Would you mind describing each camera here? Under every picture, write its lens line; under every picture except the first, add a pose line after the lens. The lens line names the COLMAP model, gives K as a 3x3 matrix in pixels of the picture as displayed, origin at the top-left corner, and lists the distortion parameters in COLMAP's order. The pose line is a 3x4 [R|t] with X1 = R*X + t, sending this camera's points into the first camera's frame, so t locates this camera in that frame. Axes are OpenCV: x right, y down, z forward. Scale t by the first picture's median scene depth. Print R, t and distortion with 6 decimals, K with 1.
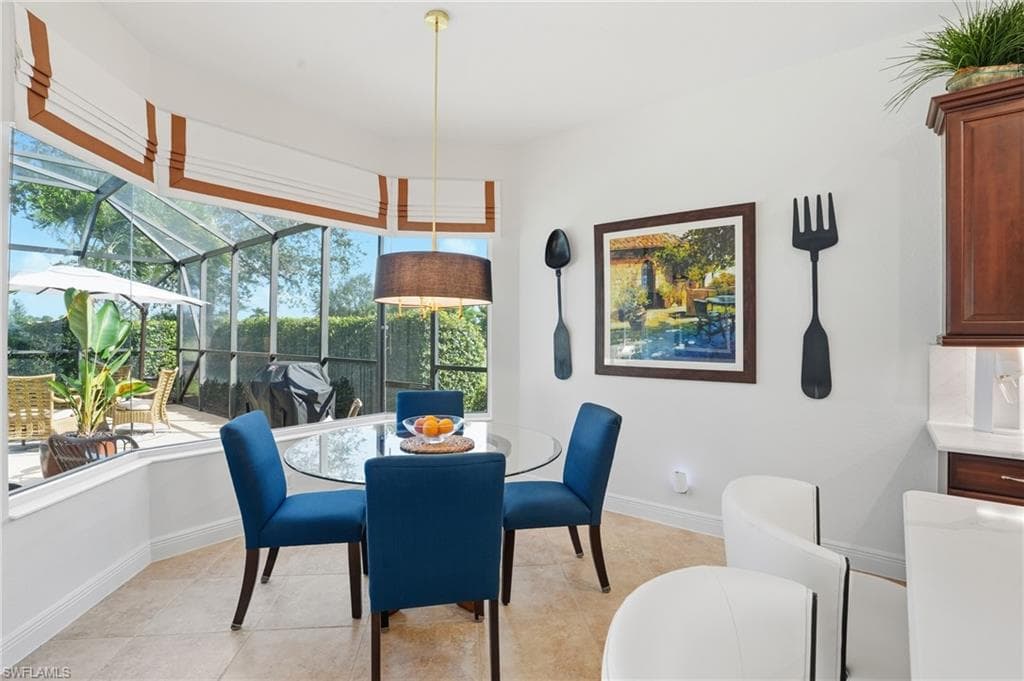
lens RADIAL K [[484.9, 0, 516.9], [0, 484.9, 336.2], [0, 0, 1]] dist [-0.028474, 0.000120]
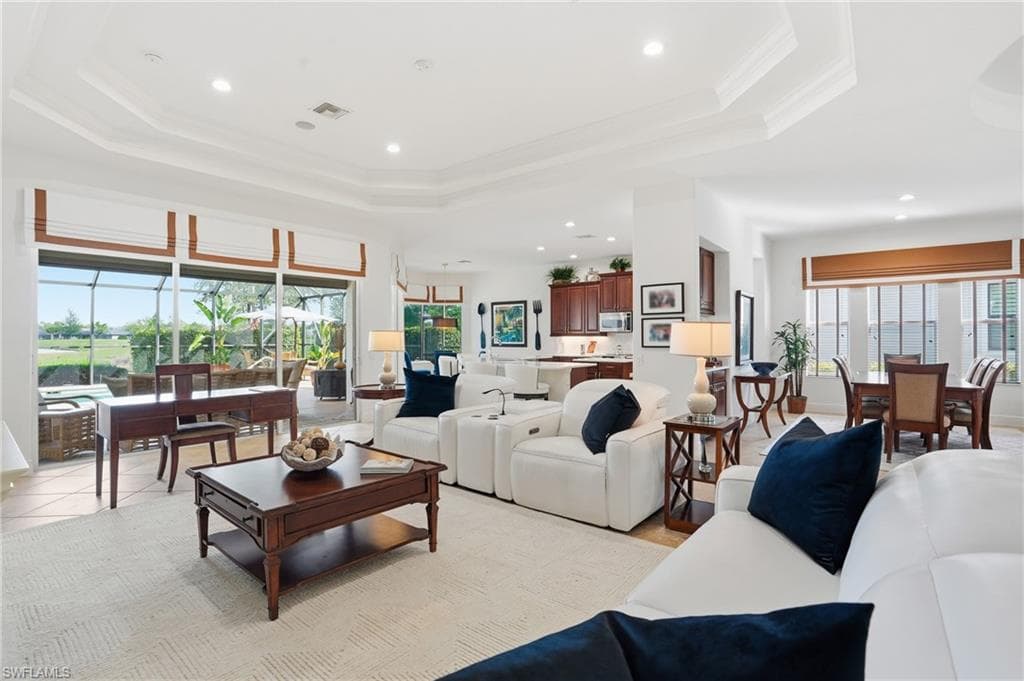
lens RADIAL K [[484.9, 0, 516.9], [0, 484.9, 336.2], [0, 0, 1]] dist [-0.028474, 0.000120]
pose [[0.999919, -0.001912, -0.012610, 0.393800], [0.001807, 0.999963, -0.008396, 0.036164], [0.012625, 0.008372, 0.999885, -2.452086]]
